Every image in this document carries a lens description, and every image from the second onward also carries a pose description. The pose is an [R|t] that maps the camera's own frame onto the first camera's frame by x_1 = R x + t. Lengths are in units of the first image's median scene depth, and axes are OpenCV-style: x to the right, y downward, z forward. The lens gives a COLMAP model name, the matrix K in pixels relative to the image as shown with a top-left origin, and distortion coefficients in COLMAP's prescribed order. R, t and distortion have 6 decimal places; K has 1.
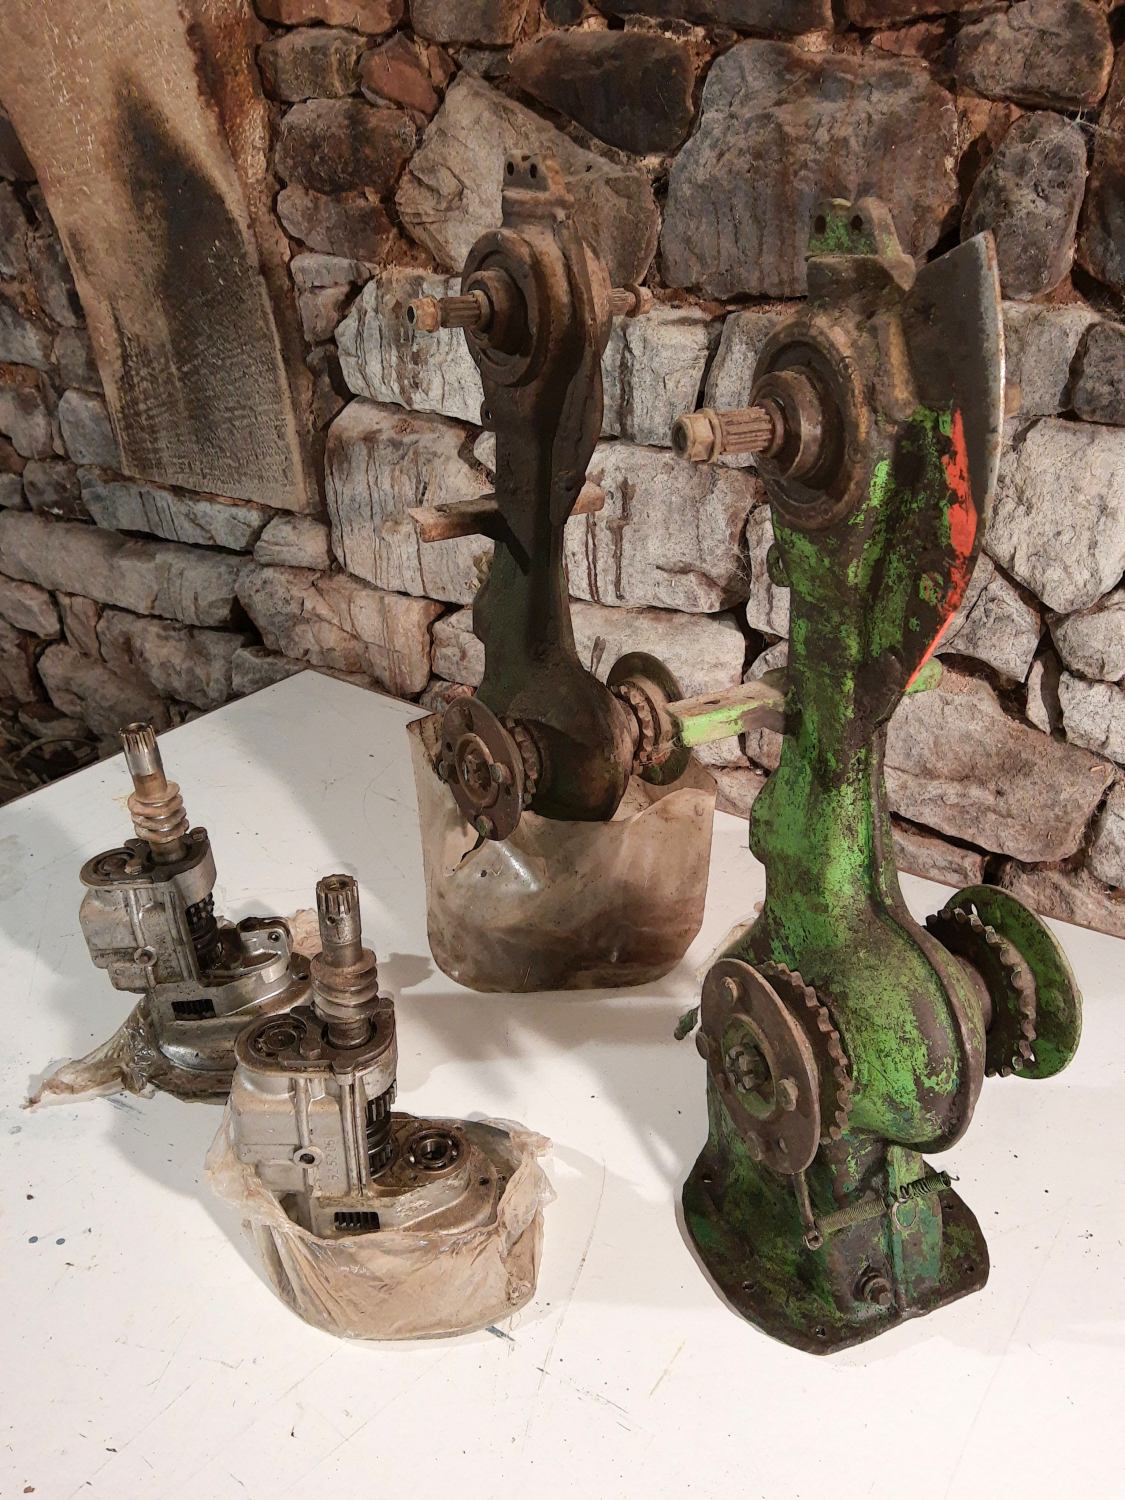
lens RADIAL K [[1176.3, 0, 560.9], [0, 1176.3, 741.5], [0, 0, 1]] dist [-0.035128, 0.045690]
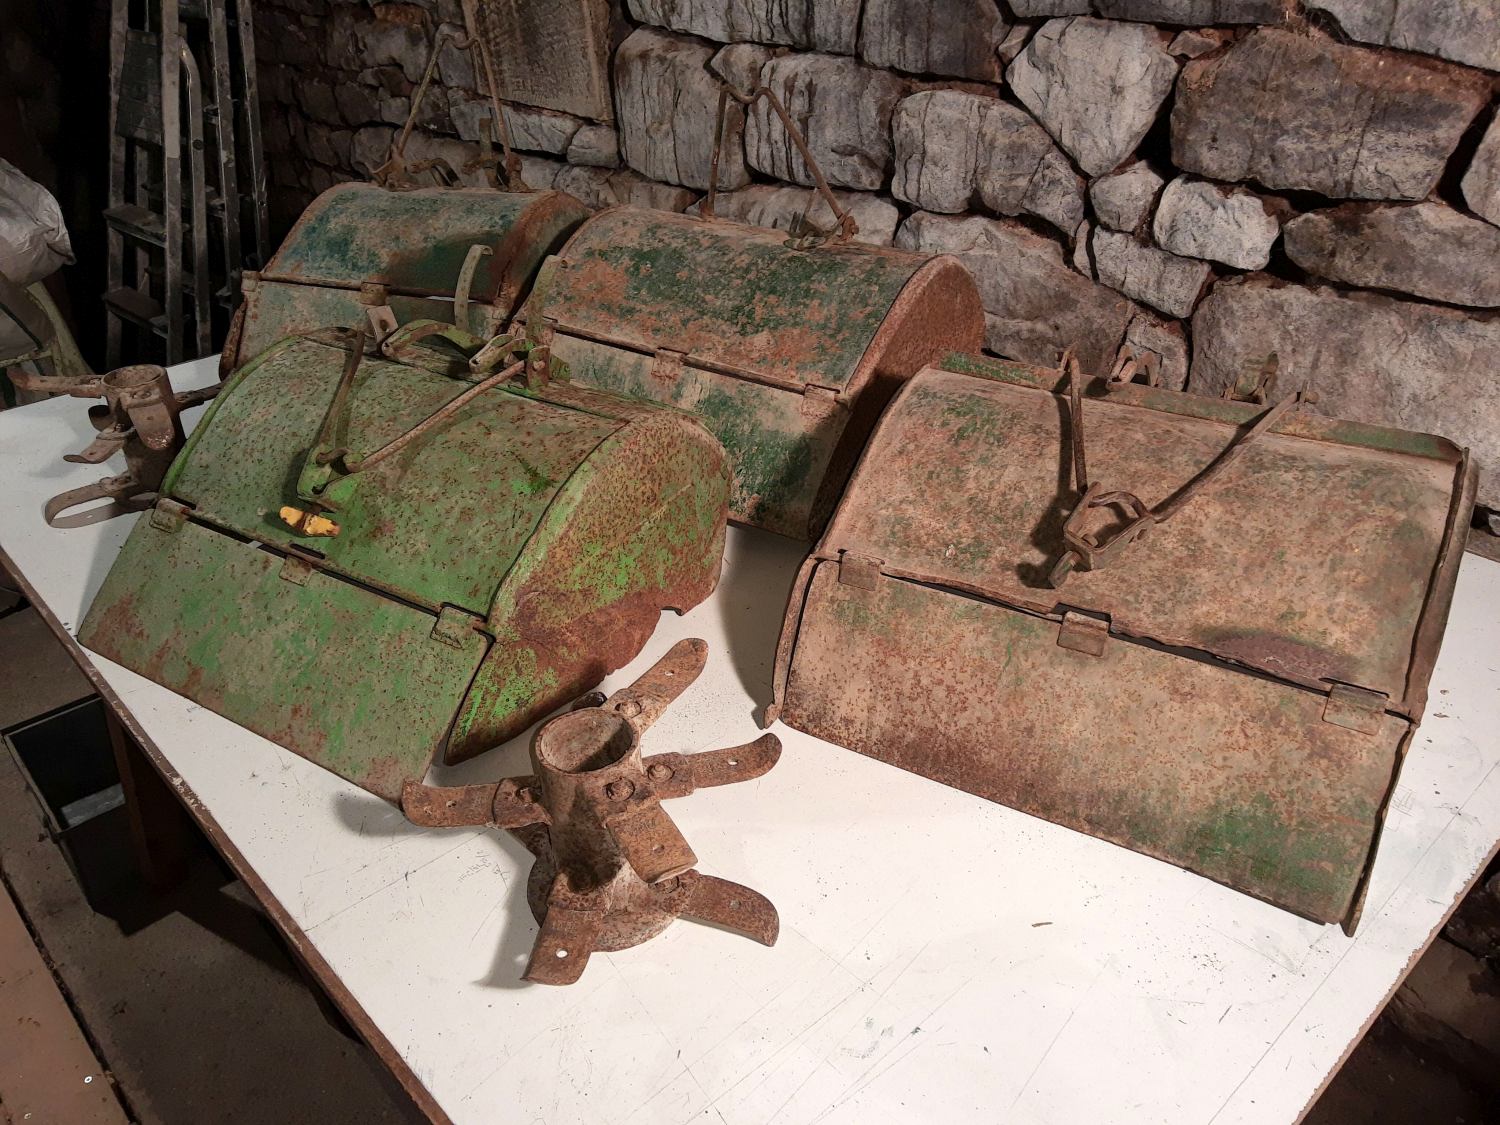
lens RADIAL K [[1171.7, 0, 750.5], [0, 1171.7, 569.2], [0, 0, 1]] dist [-0.033575, 0.039528]
pose [[0.978553, 0.101963, -0.178989, 0.250600], [-0.086074, 0.991805, 0.094413, 0.179733], [0.187149, -0.076982, 0.979311, -0.292044]]
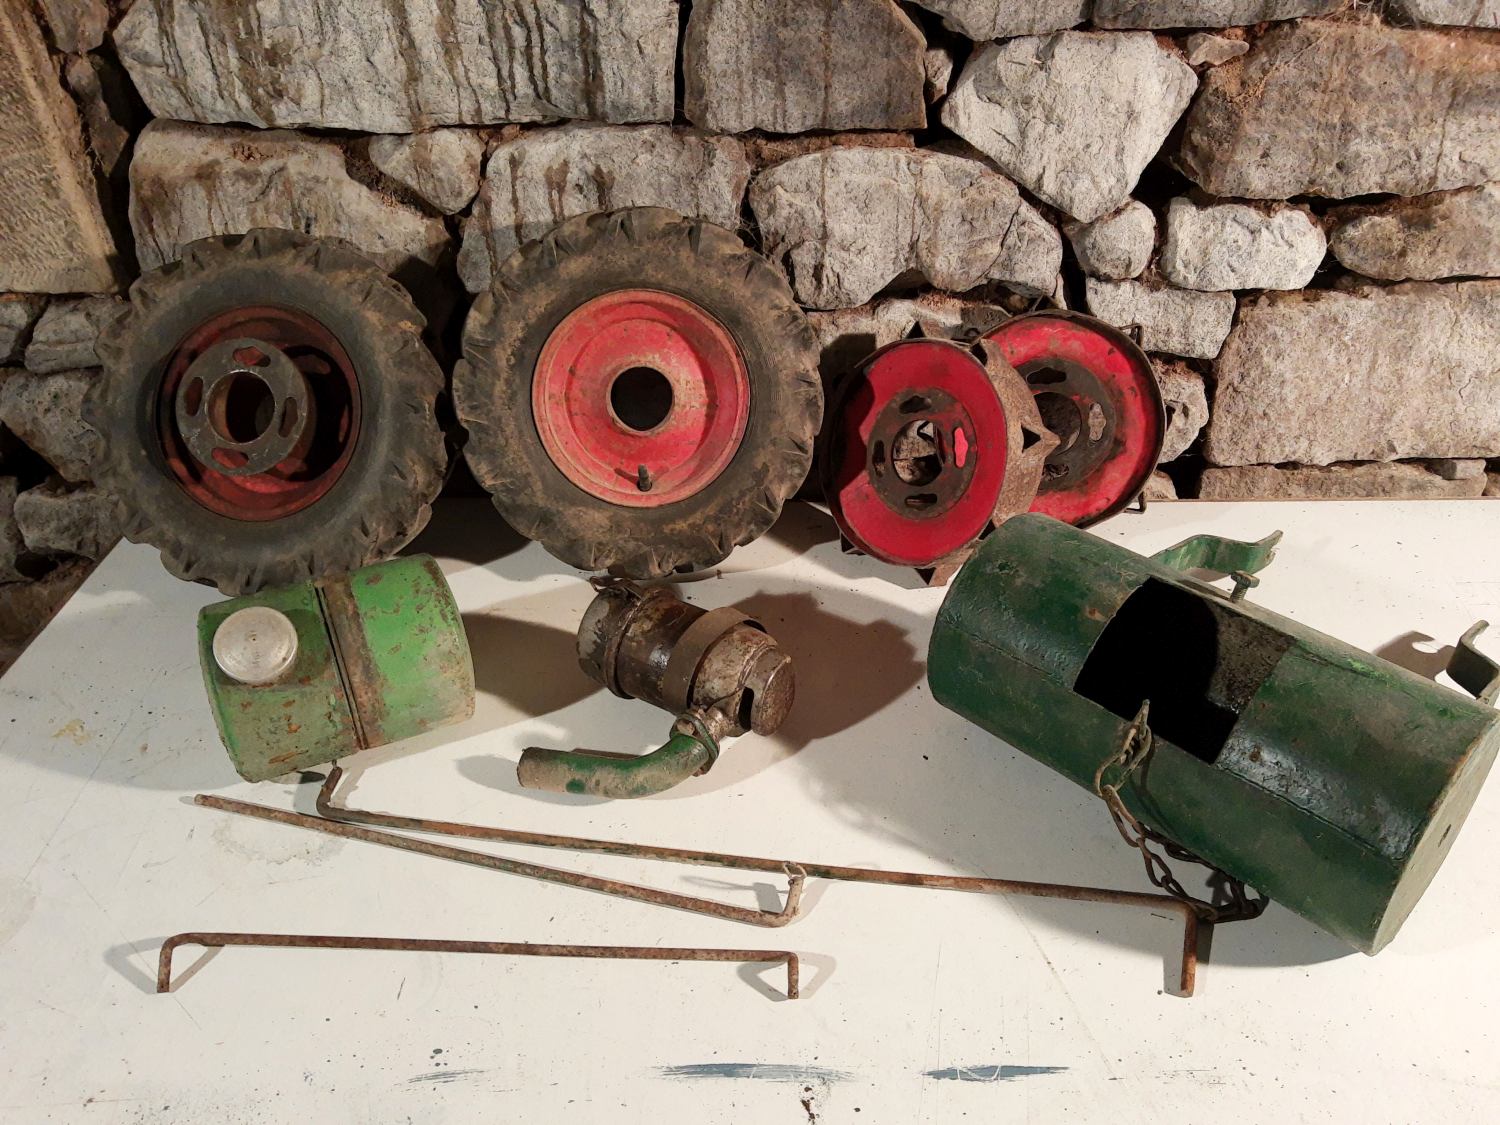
lens RADIAL K [[1181.7, 0, 742.4], [0, 1181.7, 562.6], [0, 0, 1]] dist [-0.028349, 0.035347]
pose [[0.840050, -0.312264, 0.443630, -0.301684], [0.258769, 0.949353, 0.178234, -0.067263], [-0.476817, -0.034928, 0.878308, 0.157778]]
